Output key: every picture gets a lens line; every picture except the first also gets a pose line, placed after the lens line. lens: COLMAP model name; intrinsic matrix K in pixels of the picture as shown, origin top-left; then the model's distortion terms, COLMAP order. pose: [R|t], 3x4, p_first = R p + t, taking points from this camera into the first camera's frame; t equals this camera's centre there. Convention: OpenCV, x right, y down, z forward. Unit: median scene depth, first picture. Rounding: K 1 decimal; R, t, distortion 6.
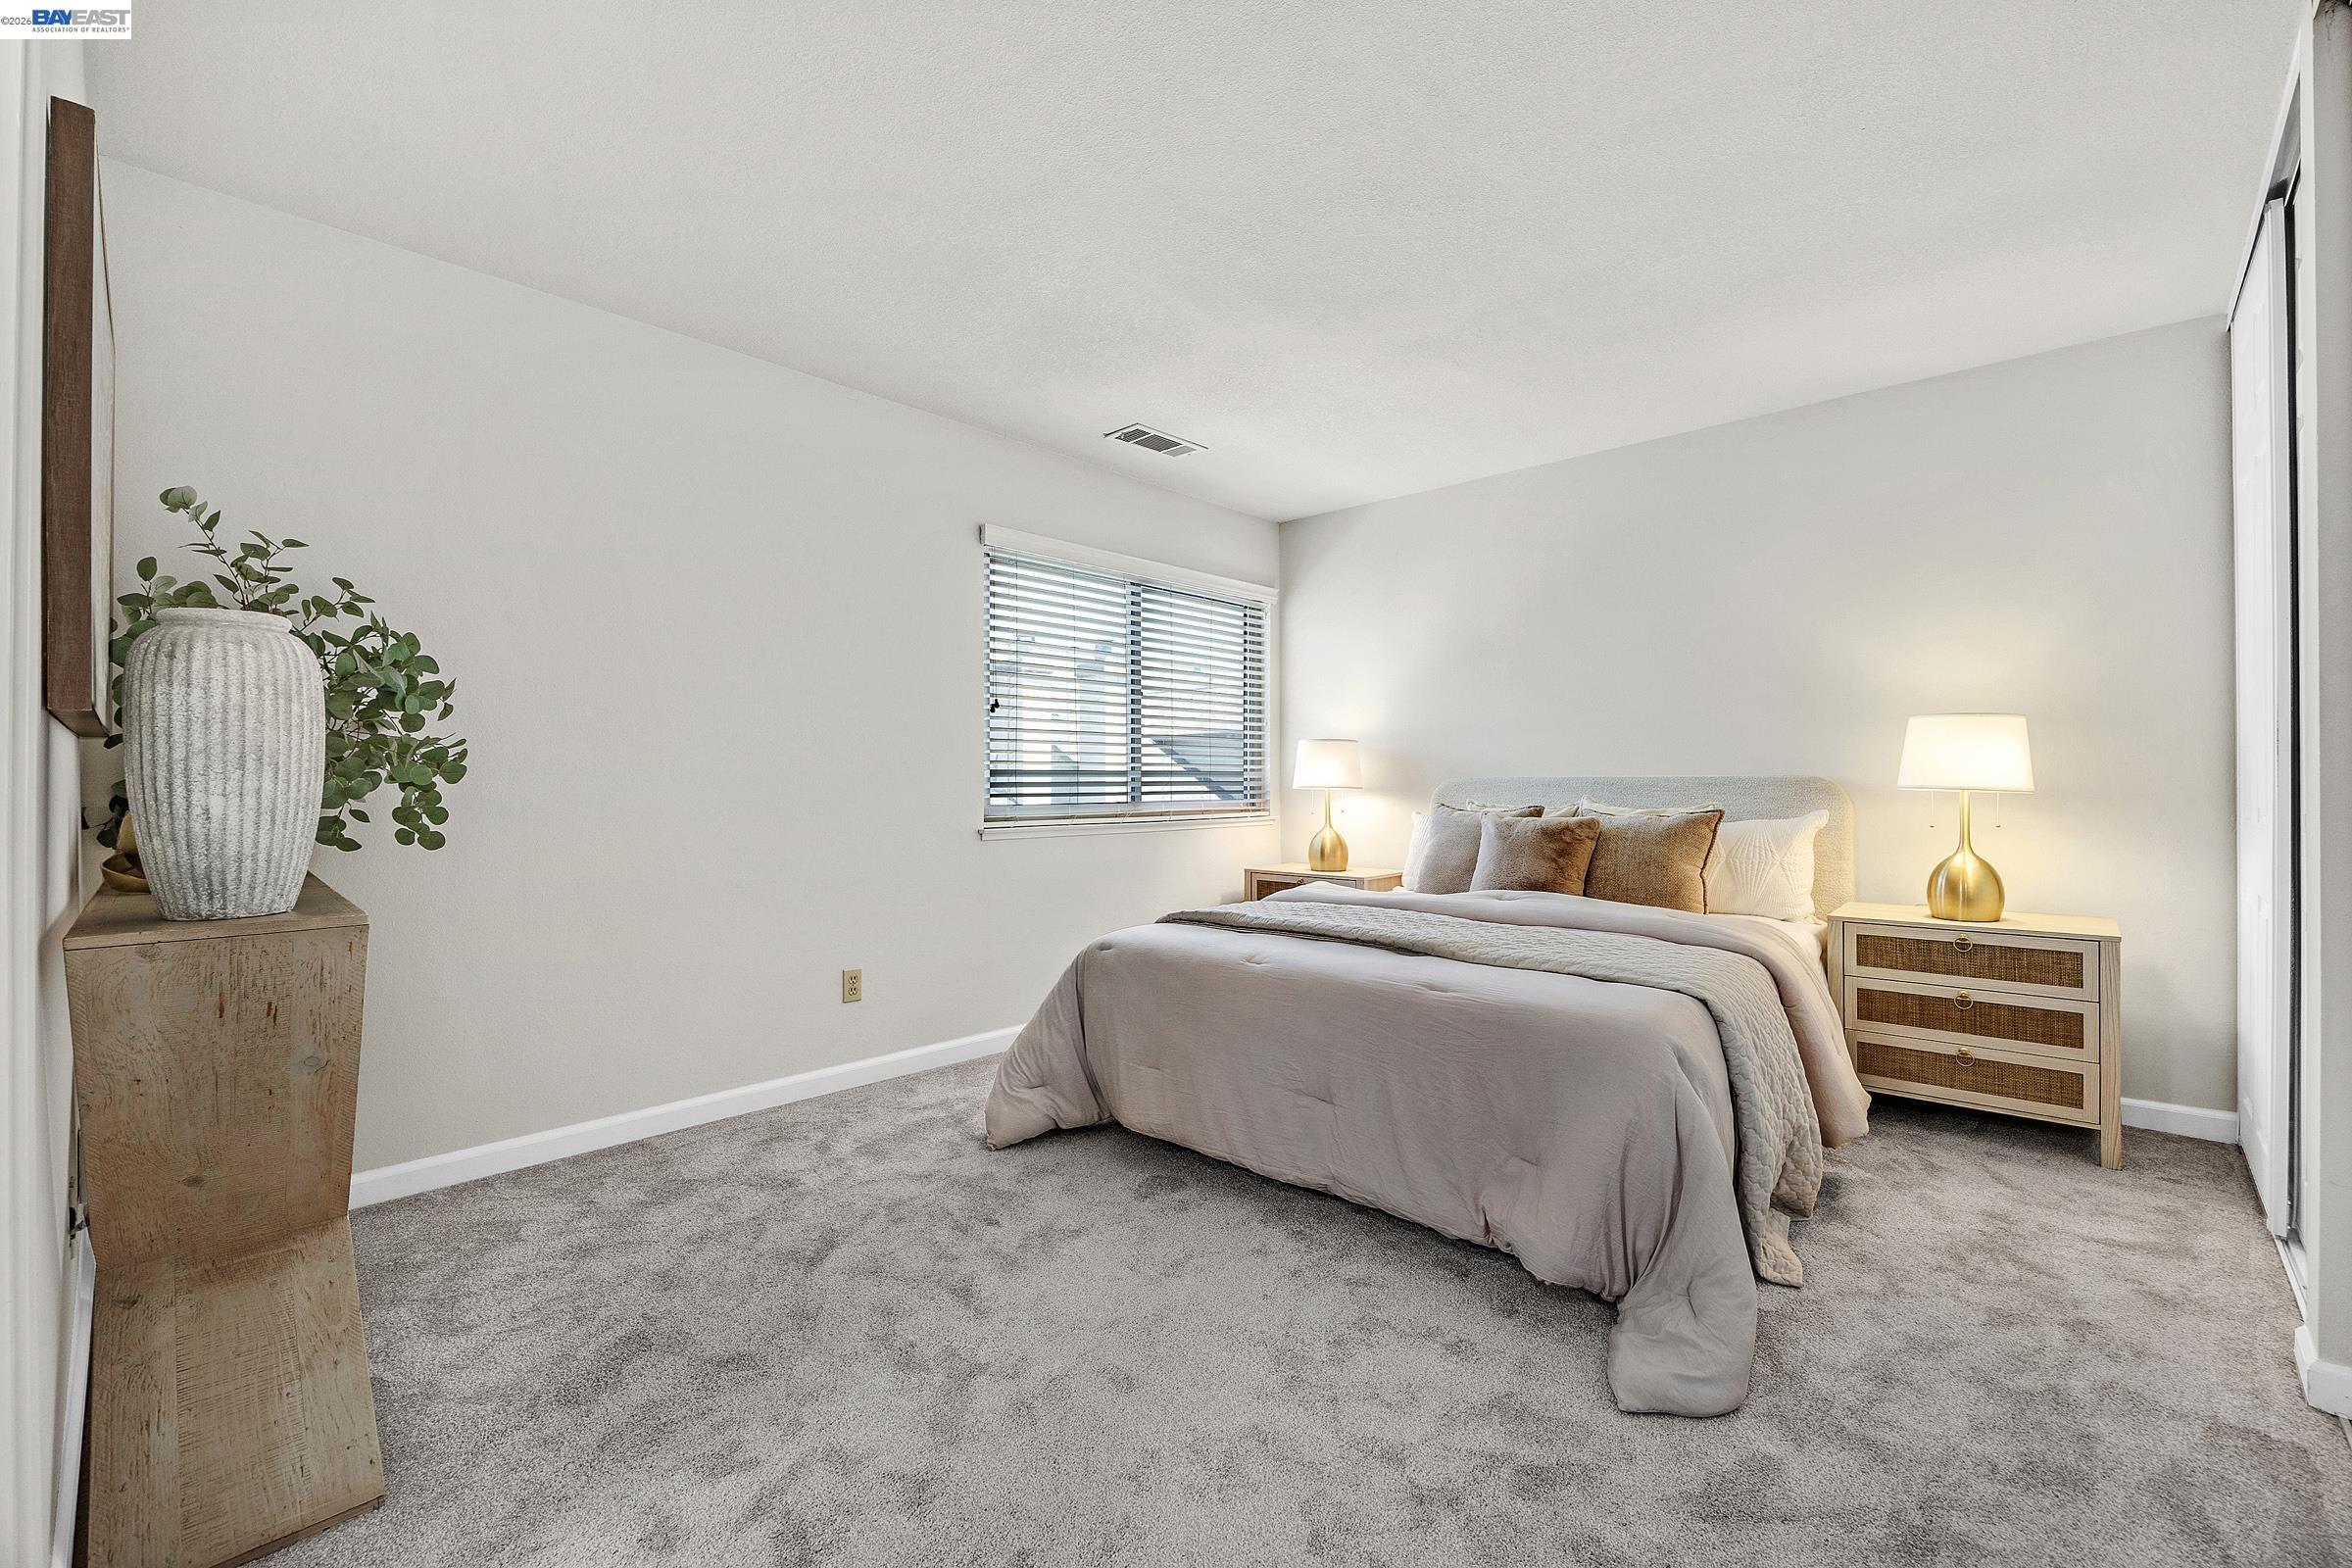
lens RADIAL K [[1027.4, 0, 1182.5], [0, 1027.4, 776.6], [0, 0, 1]] dist [0.002497, 0.000116]
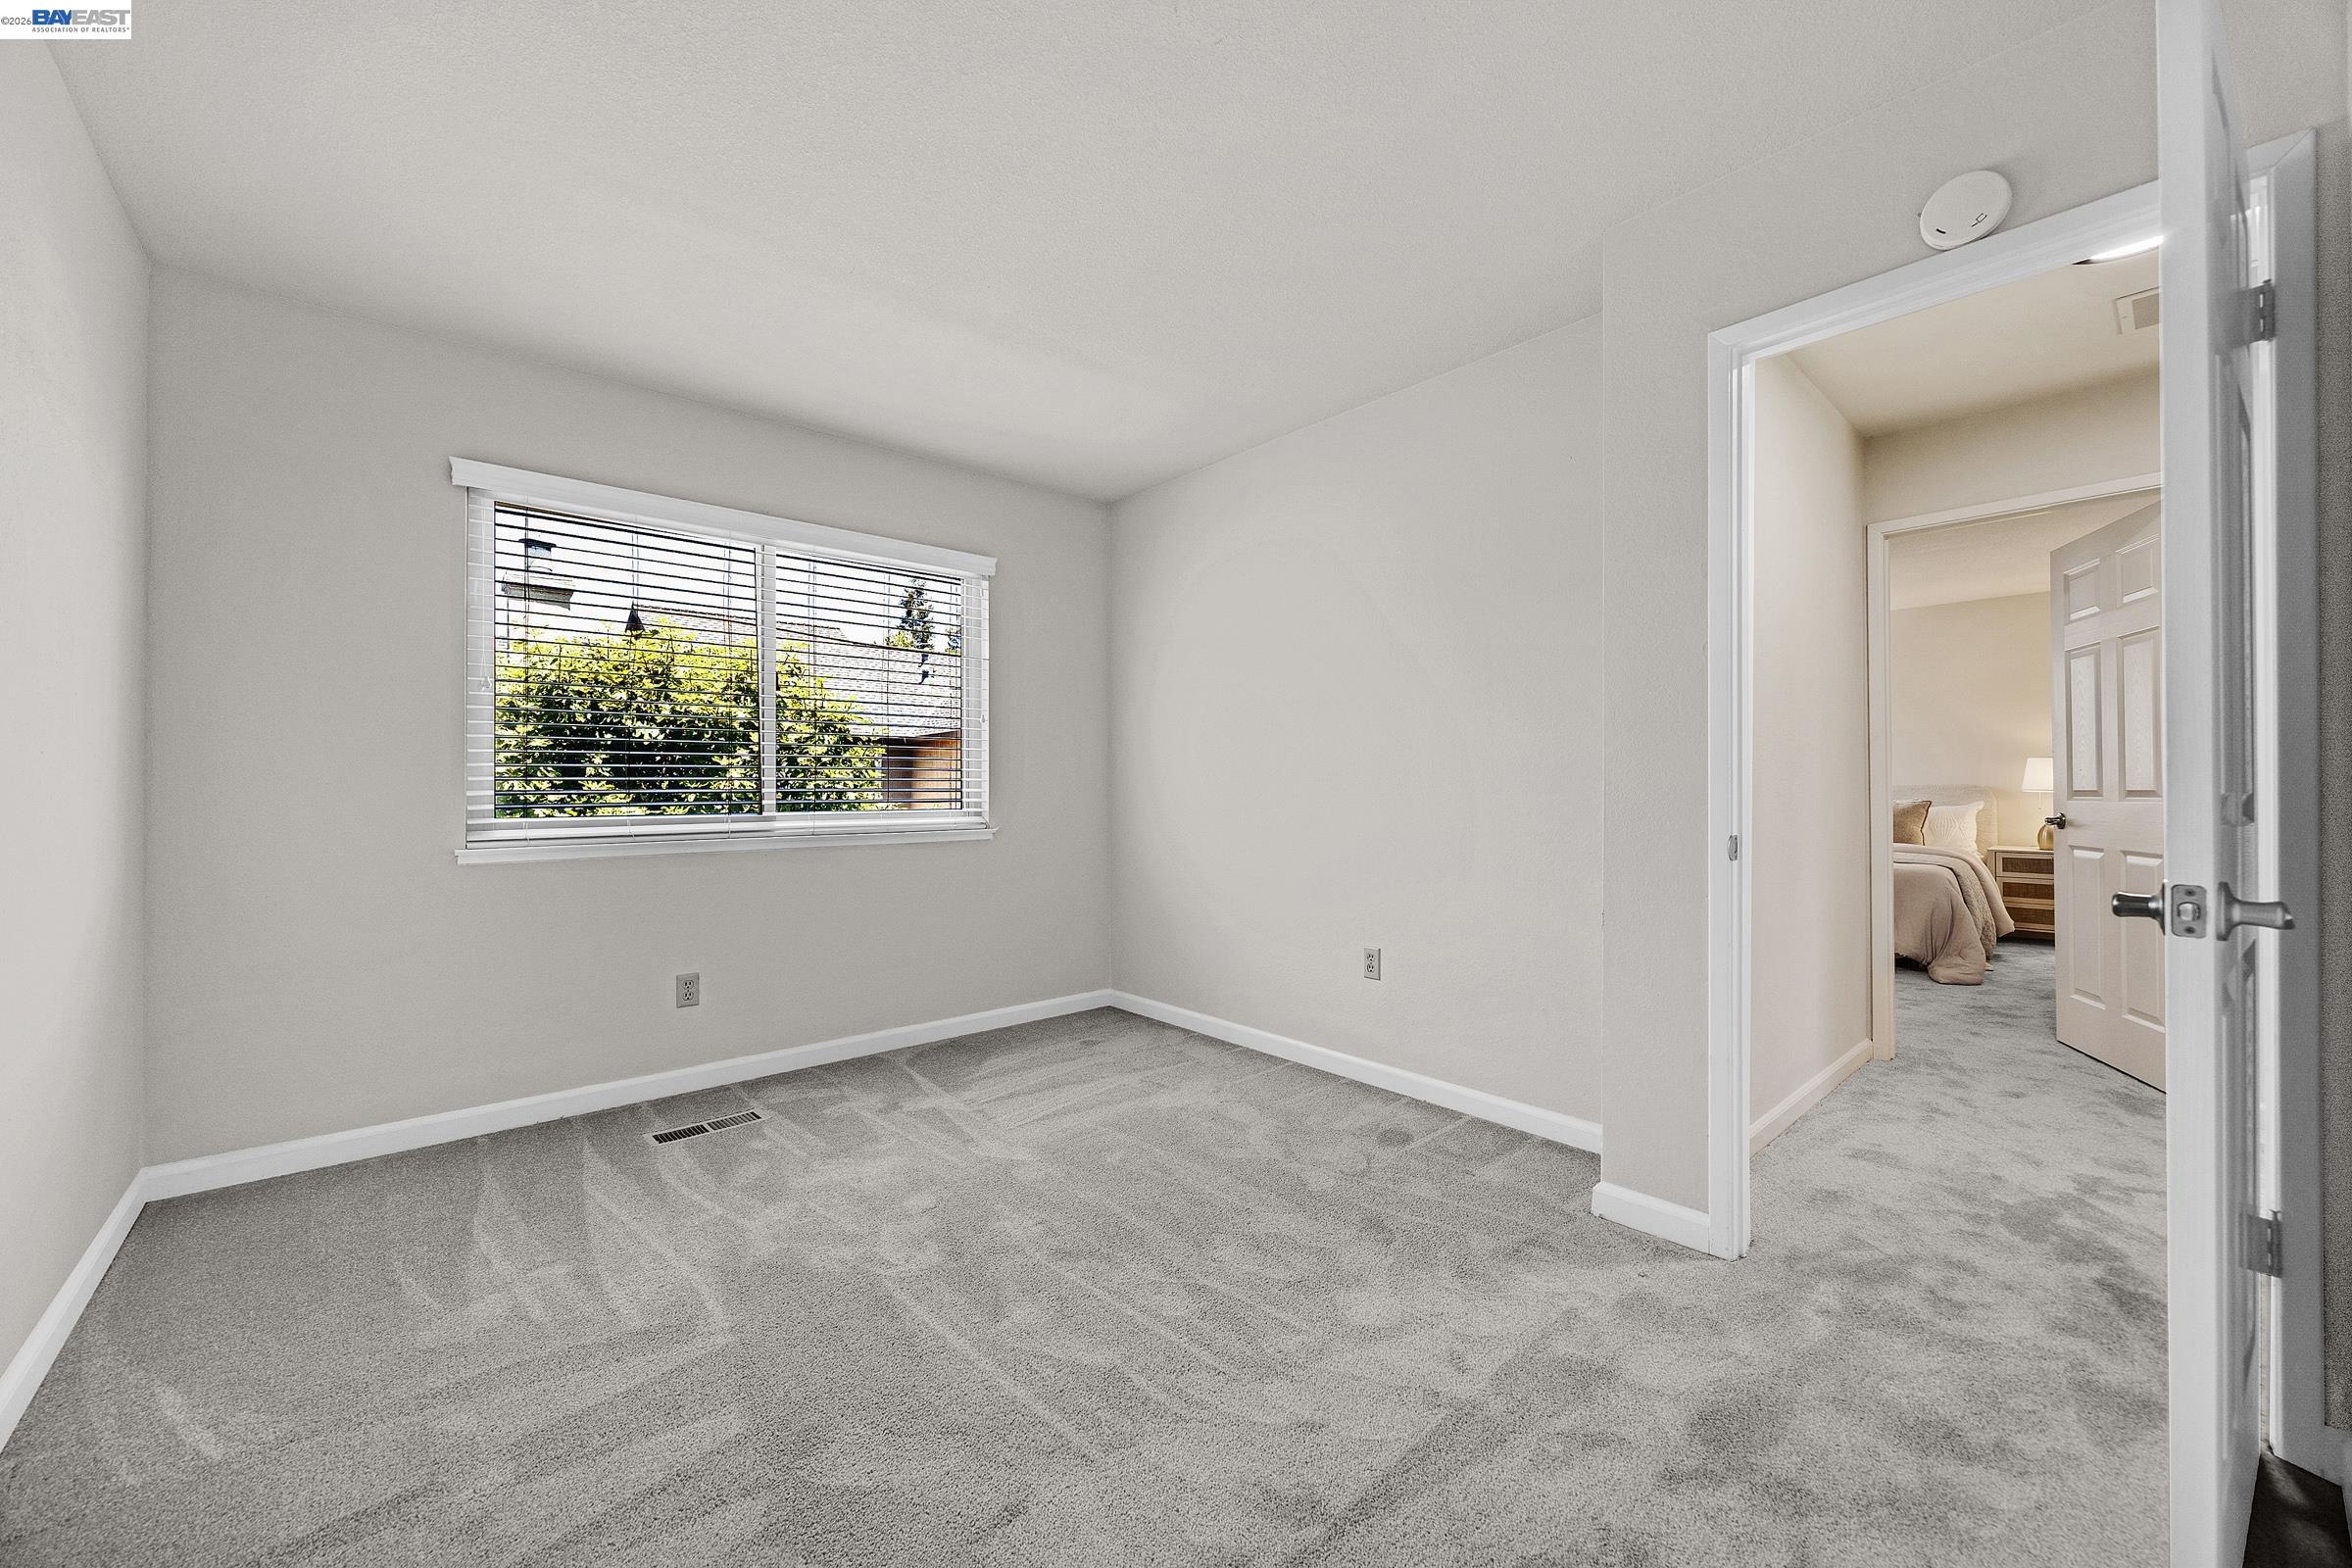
lens RADIAL K [[900.2, 0, 1170.2], [0, 900.2, 761.4], [0, 0, 1]] dist [0.004957, -0.000187]
pose [[0.992312, 0.006579, -0.123583, -0.841277], [-0.007226, 0.999962, -0.004790, -0.030048], [0.123547, 0.005647, 0.992323, -1.098984]]
